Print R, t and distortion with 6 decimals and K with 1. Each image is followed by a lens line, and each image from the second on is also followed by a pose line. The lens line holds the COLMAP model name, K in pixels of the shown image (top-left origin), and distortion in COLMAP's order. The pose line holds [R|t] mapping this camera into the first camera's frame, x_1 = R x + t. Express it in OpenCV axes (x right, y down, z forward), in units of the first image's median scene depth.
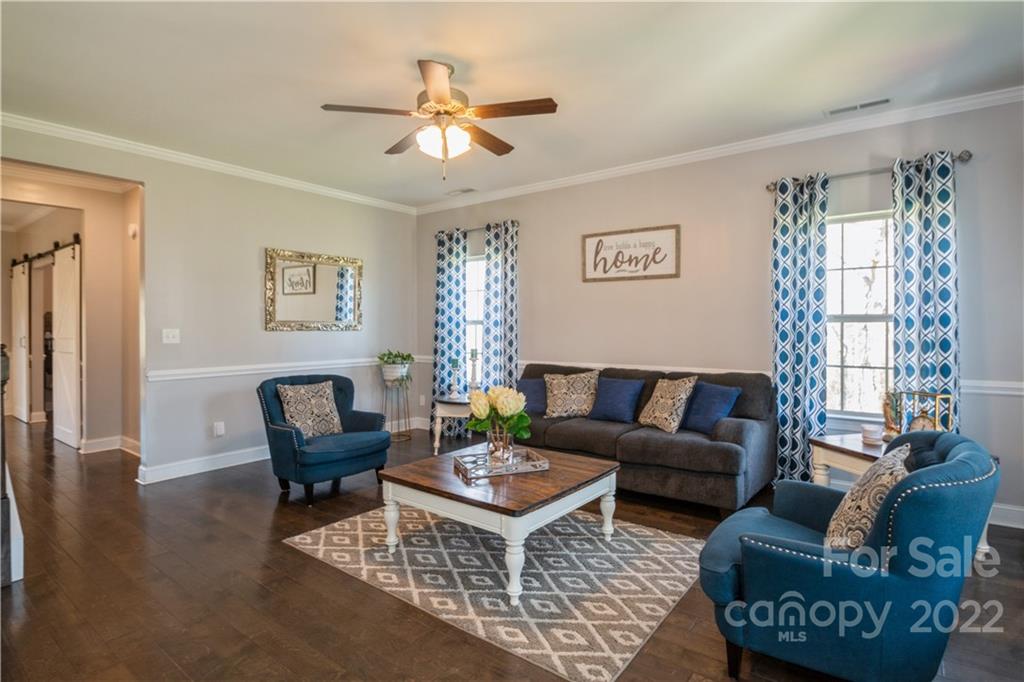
lens RADIAL K [[522.1, 0, 522.2], [0, 522.1, 324.9], [0, 0, 1]] dist [0.002486, 0.000083]
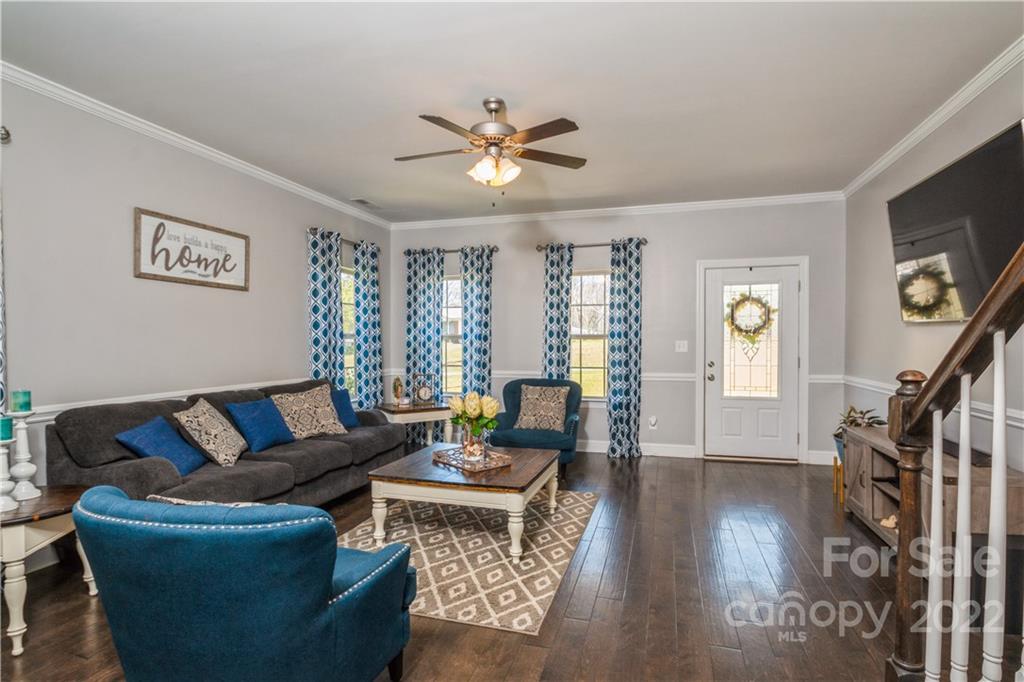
lens RADIAL K [[522.1, 0, 511.7], [0, 522.1, 341.1], [0, 0, 1]] dist [0.002486, 0.000083]
pose [[-0.354610, -0.001368, 0.935013, -0.743403], [0.002020, 0.999995, 0.002229, 0.000380], [-0.935012, 0.002680, -0.354605, 0.849337]]
